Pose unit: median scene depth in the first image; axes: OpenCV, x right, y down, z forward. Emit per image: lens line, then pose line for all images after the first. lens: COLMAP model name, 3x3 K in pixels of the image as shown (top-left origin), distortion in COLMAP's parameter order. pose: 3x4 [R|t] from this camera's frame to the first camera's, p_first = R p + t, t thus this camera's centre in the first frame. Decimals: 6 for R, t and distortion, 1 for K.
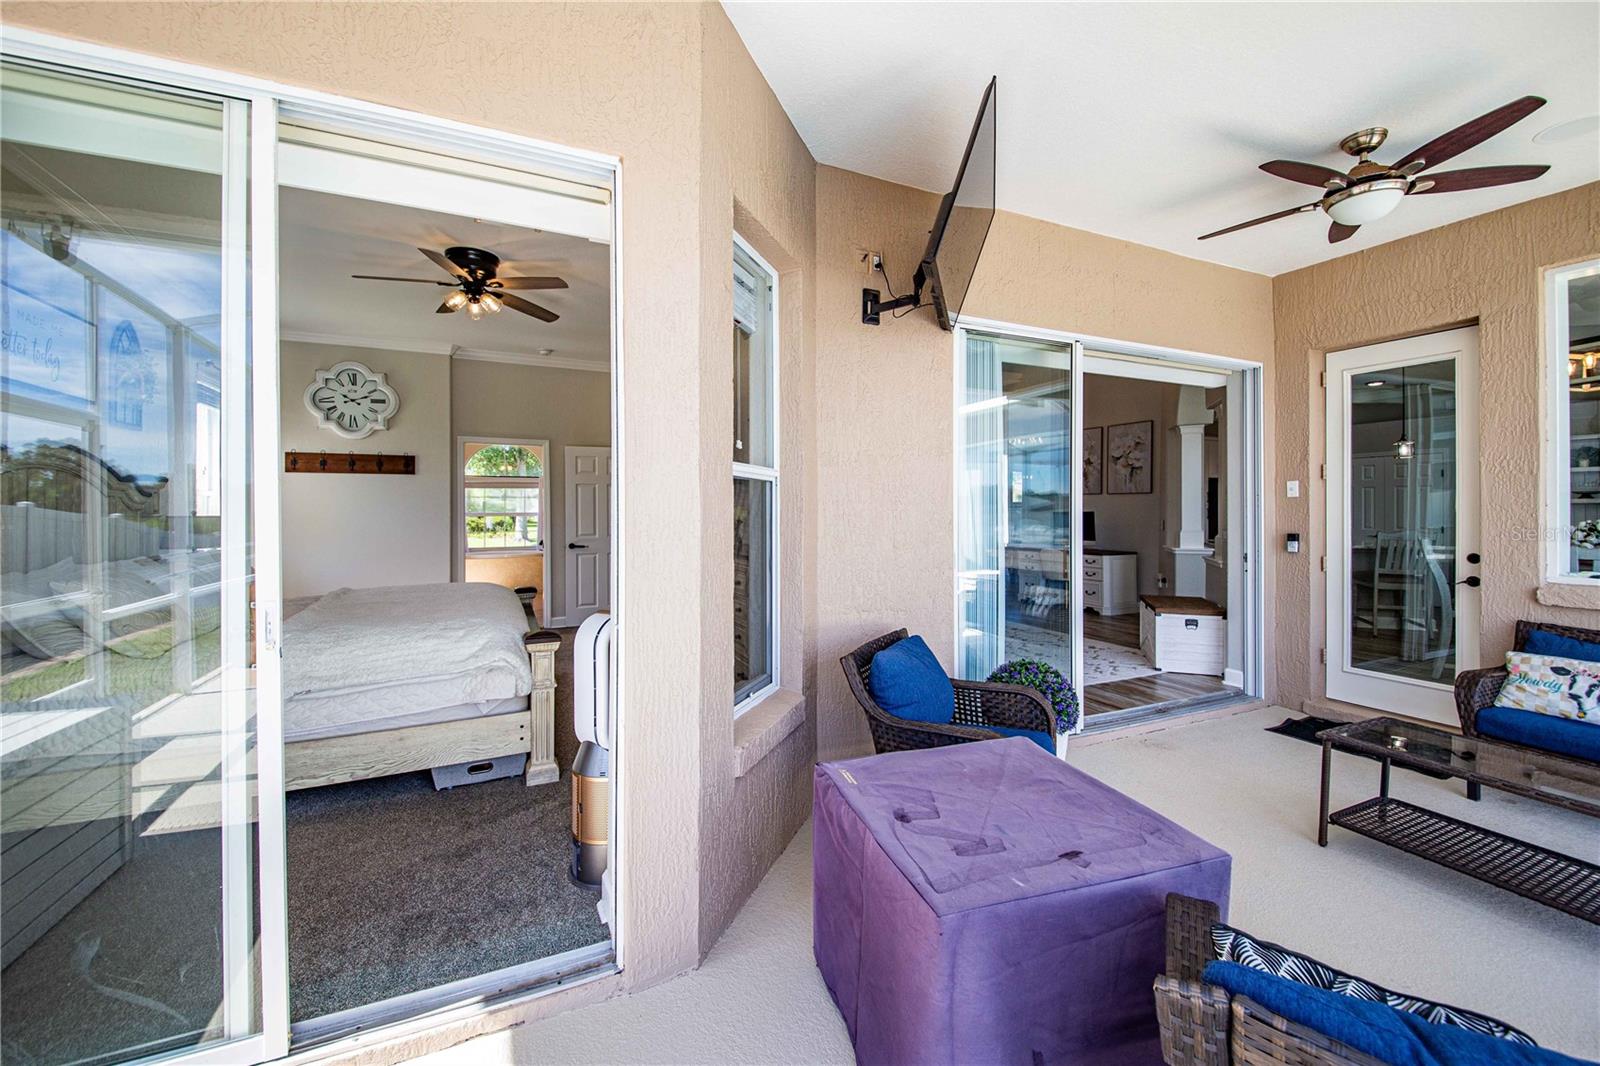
lens RADIAL K [[621.2, 0, 824.5], [0, 621.2, 516.3], [0, 0, 1]] dist [-0.000927, -0.000374]
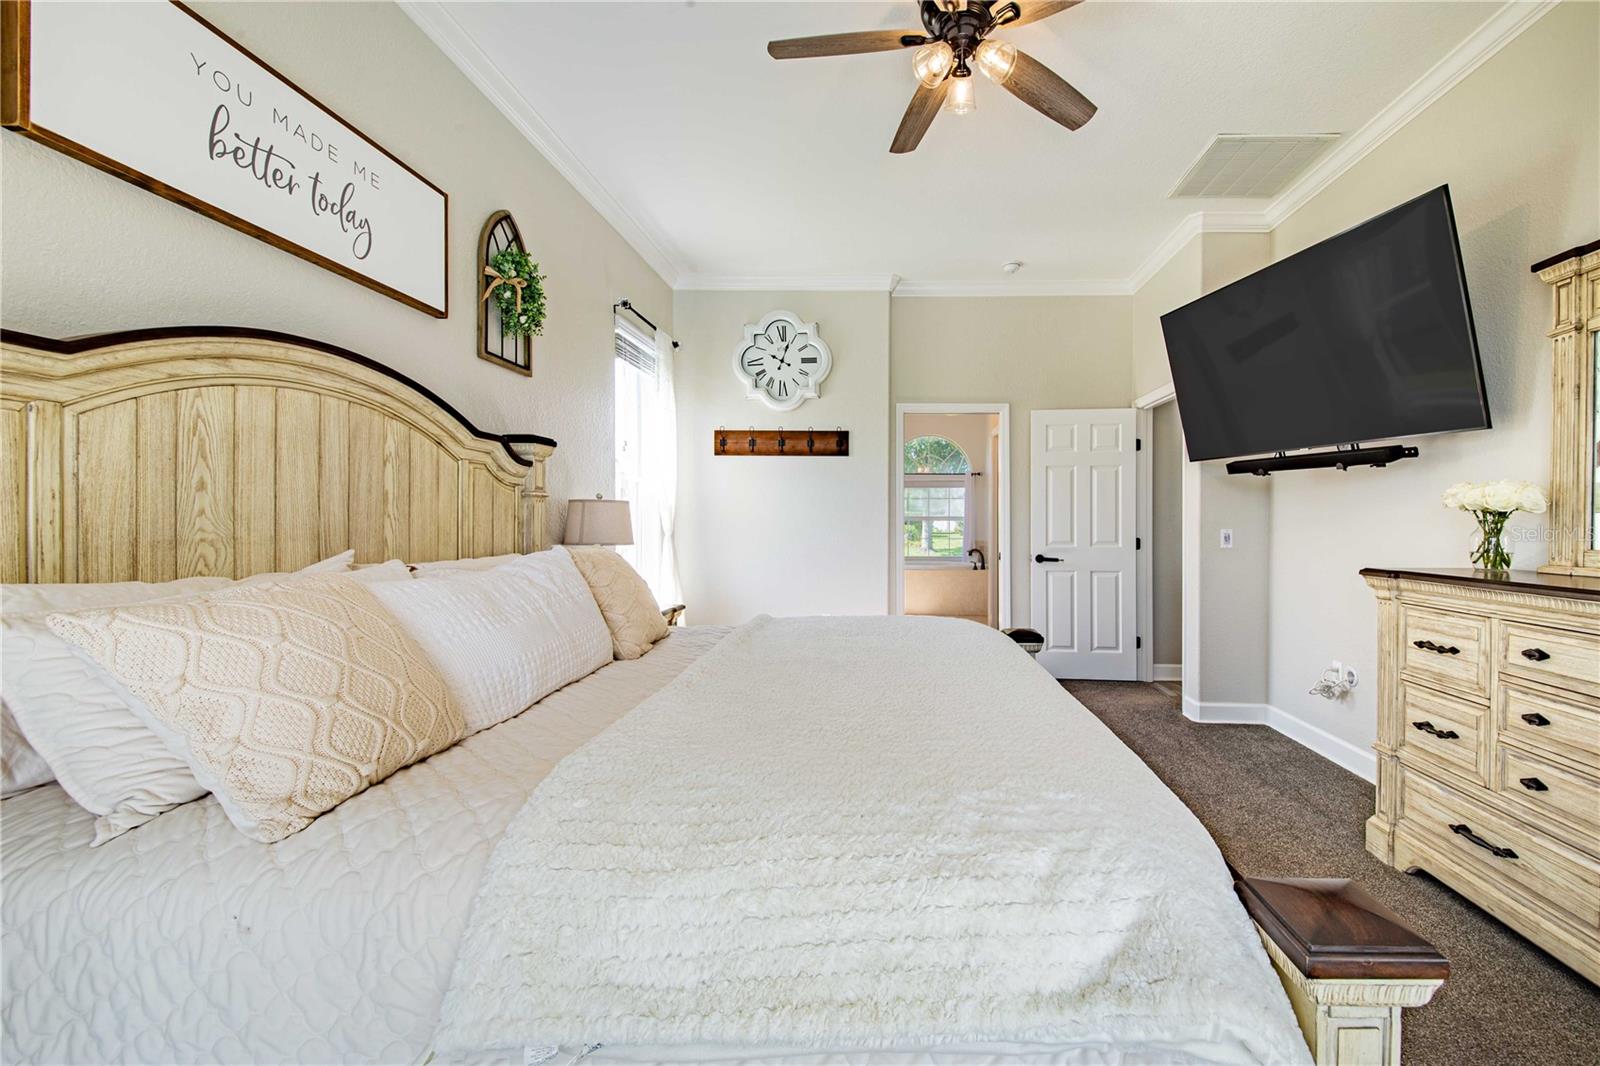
lens RADIAL K [[621.2, 0, 802.2], [0, 621.2, 528.1], [0, 0, 1]] dist [-0.000927, -0.000374]
pose [[0.804338, 0.001967, -0.594168, -0.280149], [-0.002872, 0.999996, -0.000578, 0.021527], [0.594165, 0.002171, 0.804341, 0.393096]]
